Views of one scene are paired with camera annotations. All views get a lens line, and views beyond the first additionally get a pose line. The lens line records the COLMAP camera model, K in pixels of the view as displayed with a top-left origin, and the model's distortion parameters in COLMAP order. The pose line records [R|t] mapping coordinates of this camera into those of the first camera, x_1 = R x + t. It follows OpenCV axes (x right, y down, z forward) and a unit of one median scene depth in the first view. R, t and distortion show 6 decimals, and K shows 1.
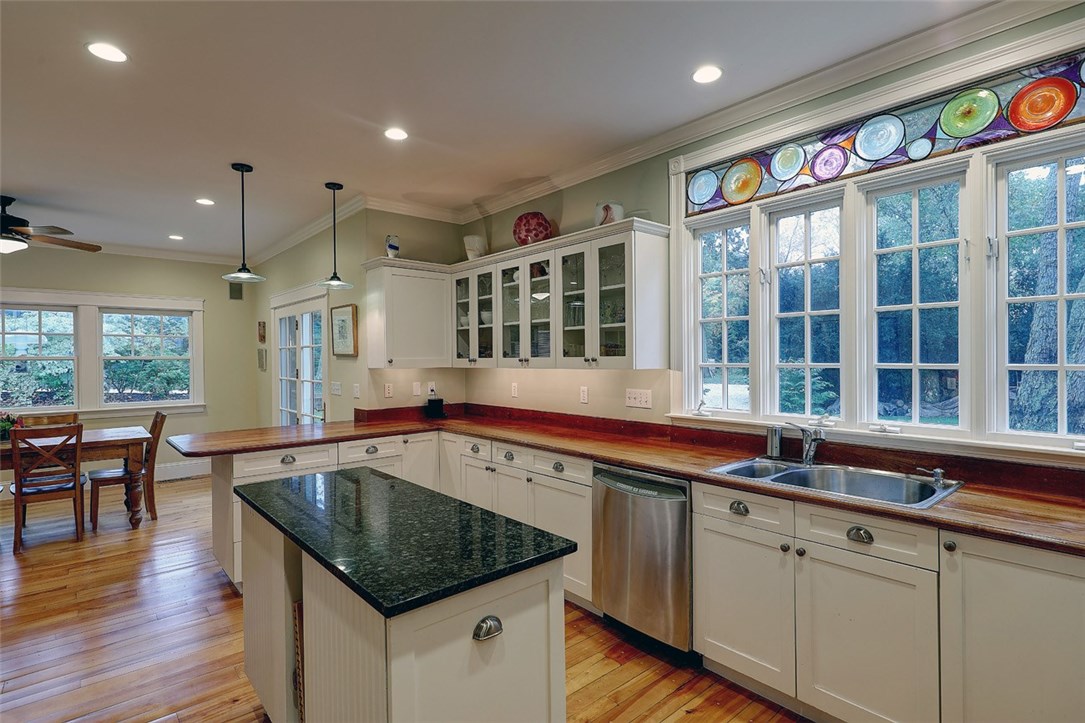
lens RADIAL K [[560.3, 0, 543.9], [0, 560.3, 359.0], [0, 0, 1]] dist [0.014336, -0.000695]
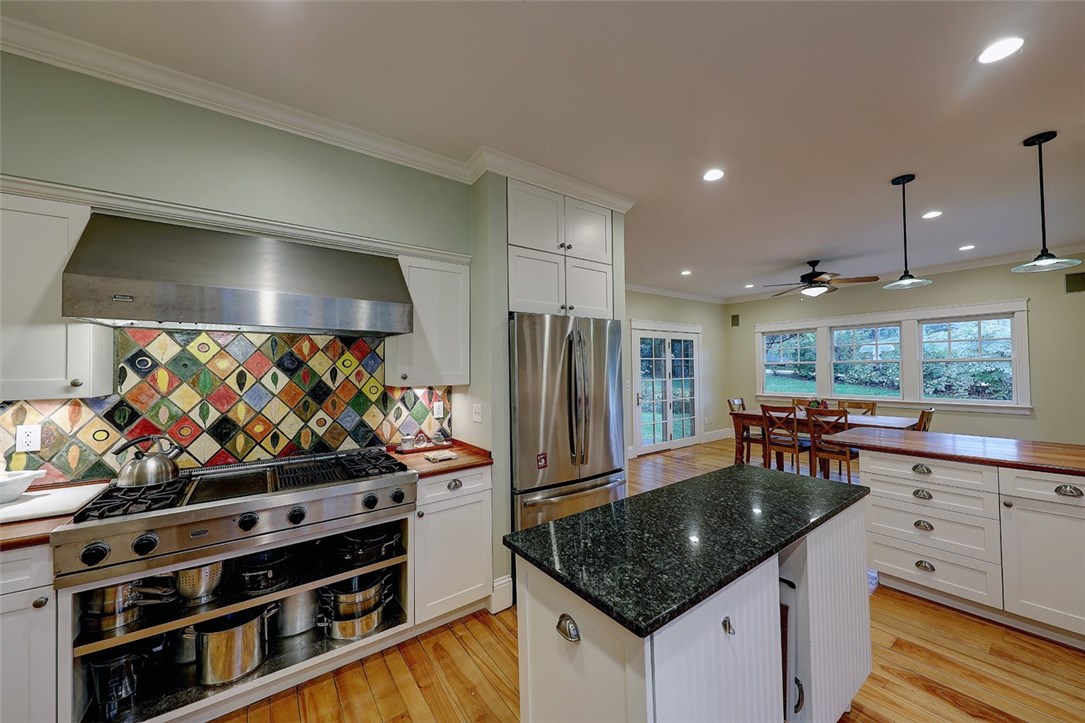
lens RADIAL K [[396.6, 0, 544.3], [0, 396.6, 360.0], [0, 0, 1]] dist [0.000878, 0.000099]
pose [[-0.076789, -0.013487, -0.996956, 0.240849], [0.015392, 0.999773, -0.014710, -0.004669], [0.996929, -0.016475, -0.076564, 0.375288]]
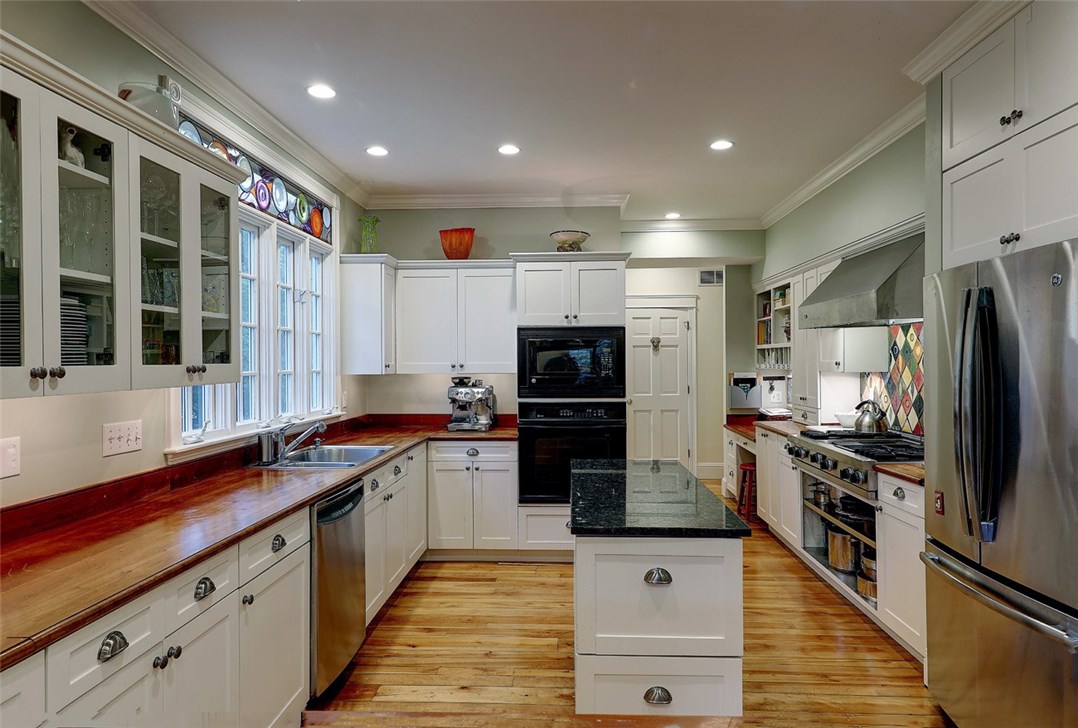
lens RADIAL K [[671.8, 0, 540.6], [0, 671.8, 364.8], [0, 0, 1]] dist [-0.003119, 0.000381]
pose [[-0.735771, 0.009685, 0.677161, -0.572369], [0.013443, 0.999910, 0.000305, 0.000880], [-0.677097, 0.009328, -0.735835, 1.121283]]
